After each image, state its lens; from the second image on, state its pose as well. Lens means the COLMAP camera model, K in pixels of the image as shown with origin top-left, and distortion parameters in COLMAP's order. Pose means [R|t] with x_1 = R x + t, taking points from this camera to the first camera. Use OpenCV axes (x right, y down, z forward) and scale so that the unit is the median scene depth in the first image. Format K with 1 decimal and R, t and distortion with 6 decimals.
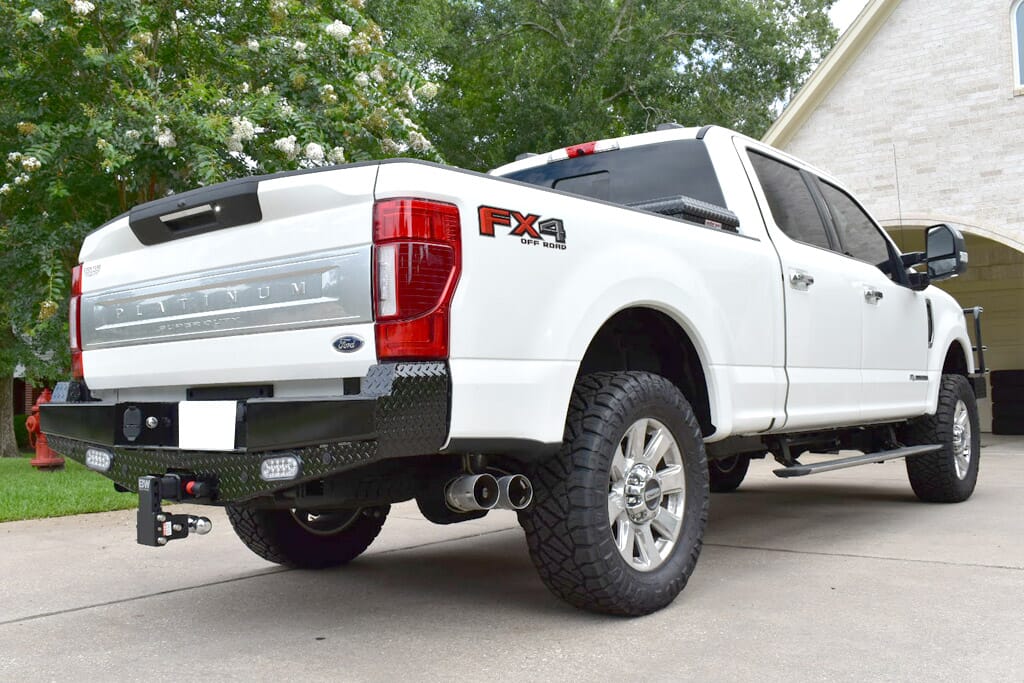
lens RADIAL K [[988.9, 0, 455.0], [0, 988.9, 344.0], [0, 0, 1]] dist [-0.083438, 0.027827]
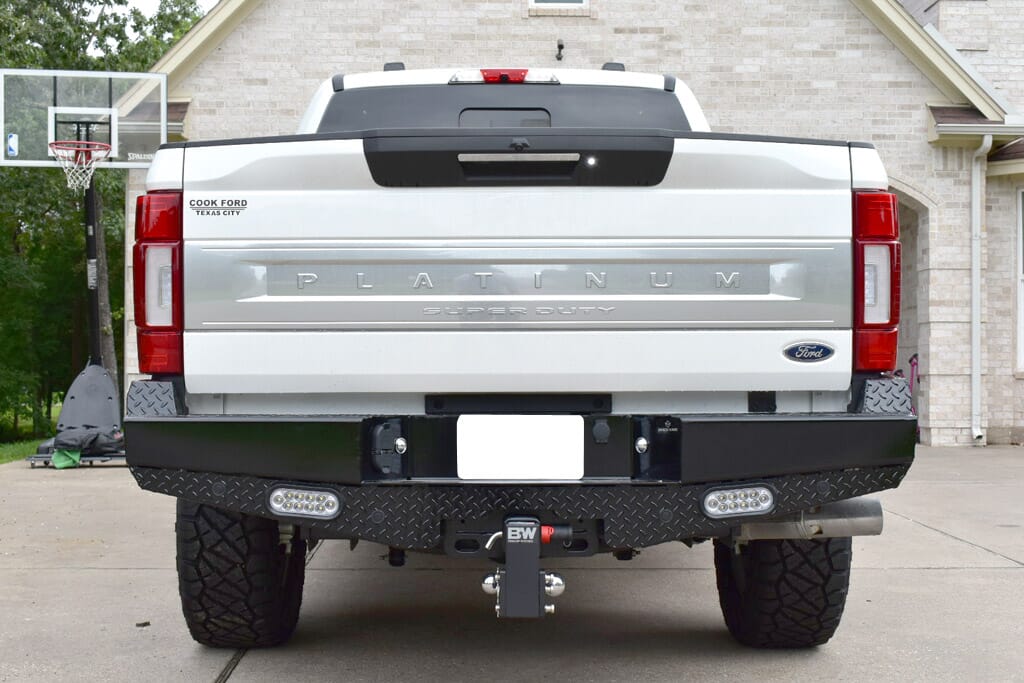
lens RADIAL K [[1488.4, 0, 430.4], [0, 1488.4, 340.3], [0, 0, 1]] dist [-0.012612, -0.026395]
pose [[0.766333, 0.020696, 0.642110, -0.300933], [-0.048023, 0.998530, 0.025129, -0.006791], [-0.640647, -0.050093, 0.766200, 0.058353]]
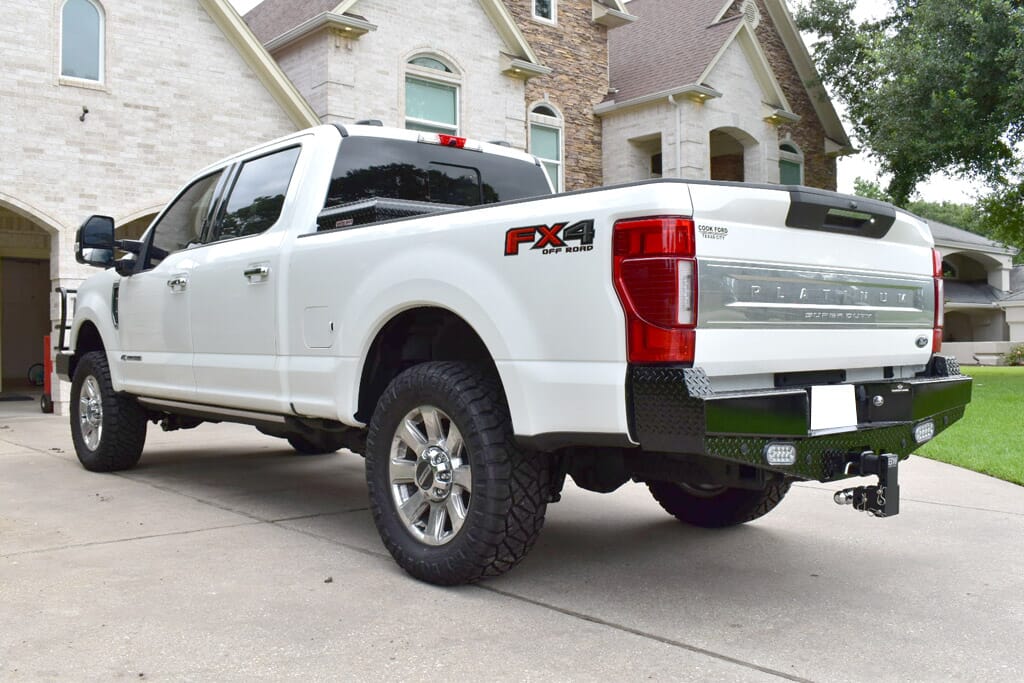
lens RADIAL K [[988.9, 0, 455.0], [0, 988.9, 344.0], [0, 0, 1]] dist [-0.083438, 0.027827]
pose [[0.167242, 0.010006, 0.985865, -0.414464], [-0.053235, 0.998581, -0.001104, 0.010321], [-0.984478, -0.052298, 0.167537, 0.365668]]
